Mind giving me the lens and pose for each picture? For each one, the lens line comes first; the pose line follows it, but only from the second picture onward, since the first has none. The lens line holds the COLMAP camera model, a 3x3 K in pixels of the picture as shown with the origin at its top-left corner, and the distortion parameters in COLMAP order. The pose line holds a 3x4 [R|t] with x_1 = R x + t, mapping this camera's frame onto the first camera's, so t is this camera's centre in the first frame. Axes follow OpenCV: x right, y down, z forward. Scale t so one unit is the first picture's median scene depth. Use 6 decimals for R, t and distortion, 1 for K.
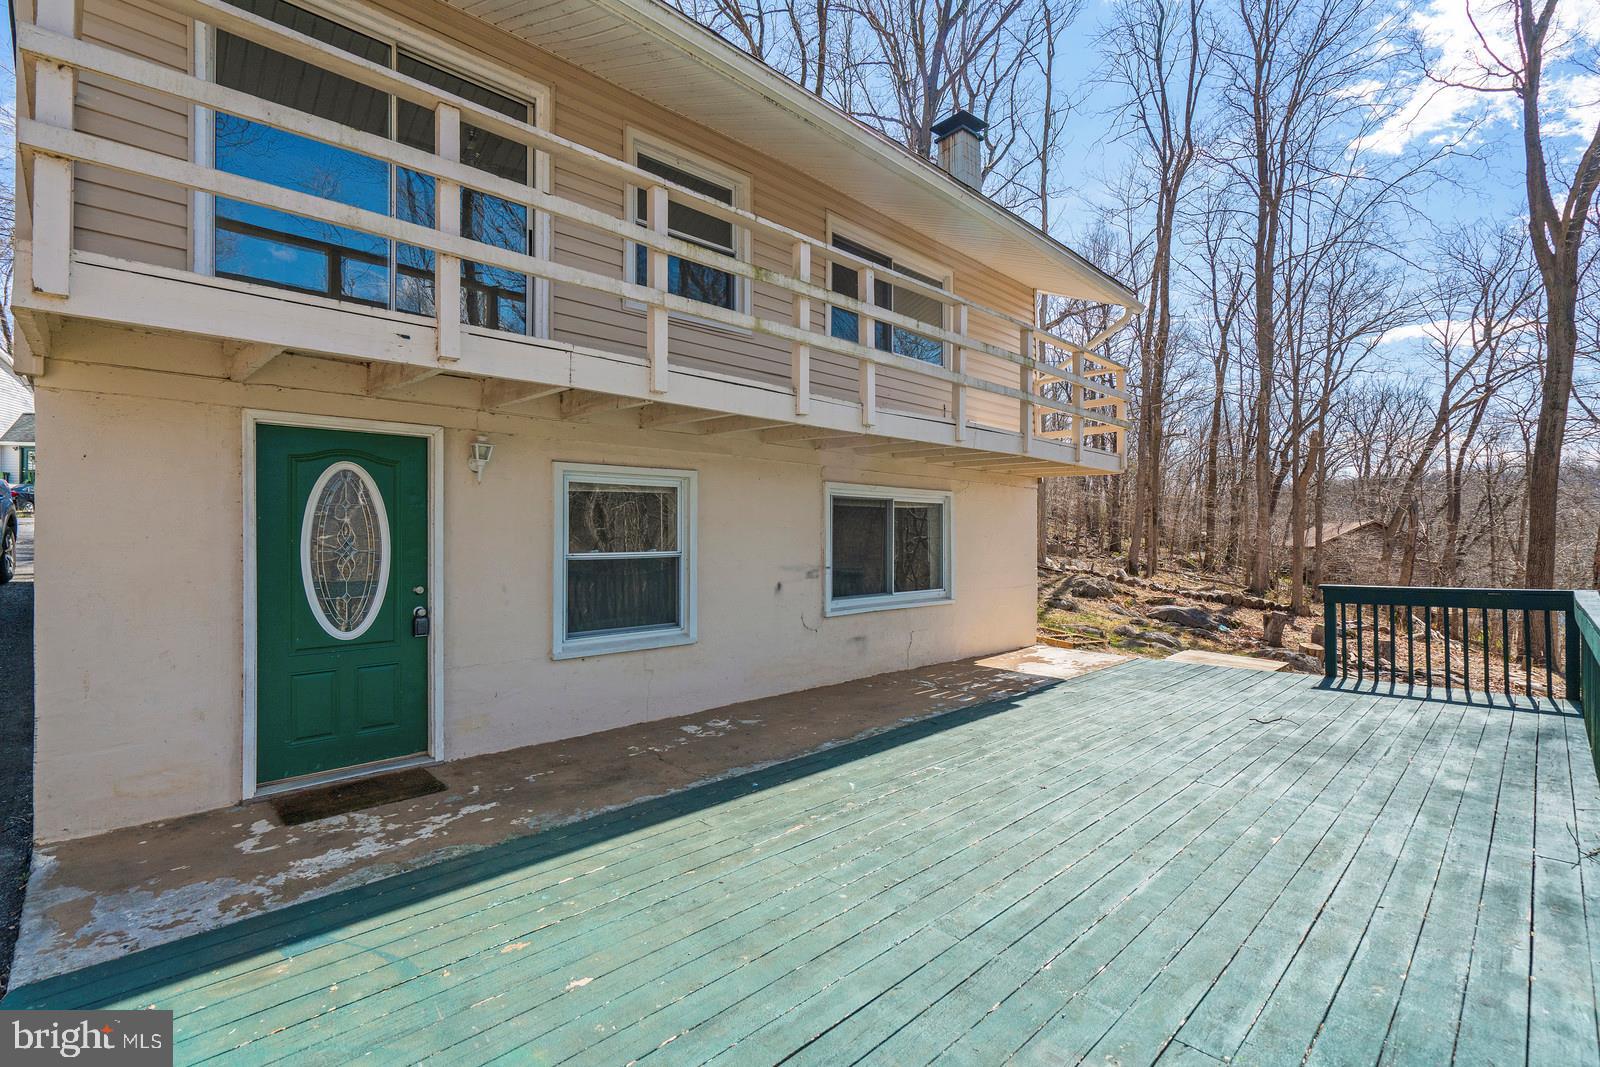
lens RADIAL K [[726.0, 0, 799.2], [0, 726.0, 536.4], [0, 0, 1]] dist [0.000191, 0.000148]
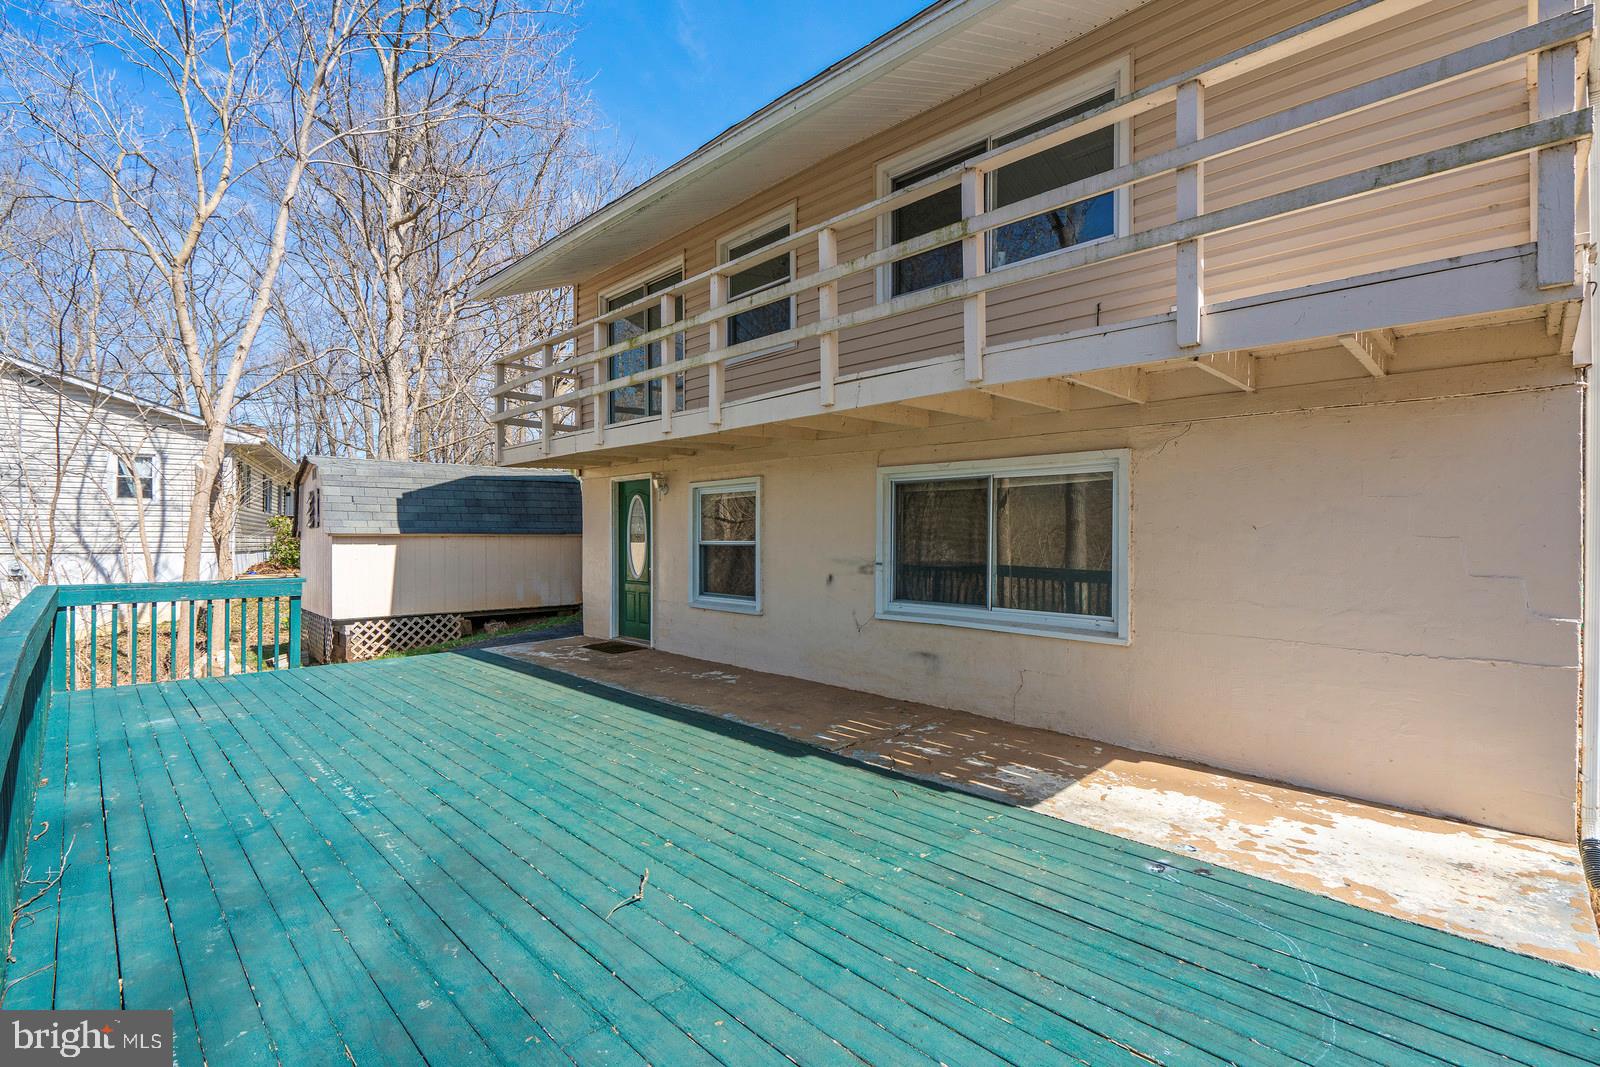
lens RADIAL K [[726.0, 0, 799.2], [0, 726.0, 536.4], [0, 0, 1]] dist [0.000191, 0.000148]
pose [[0.019576, 0.006442, -0.999788, 0.974727], [0.003468, 0.999973, 0.006511, 0.003512], [0.999802, -0.003595, 0.019553, 0.928469]]
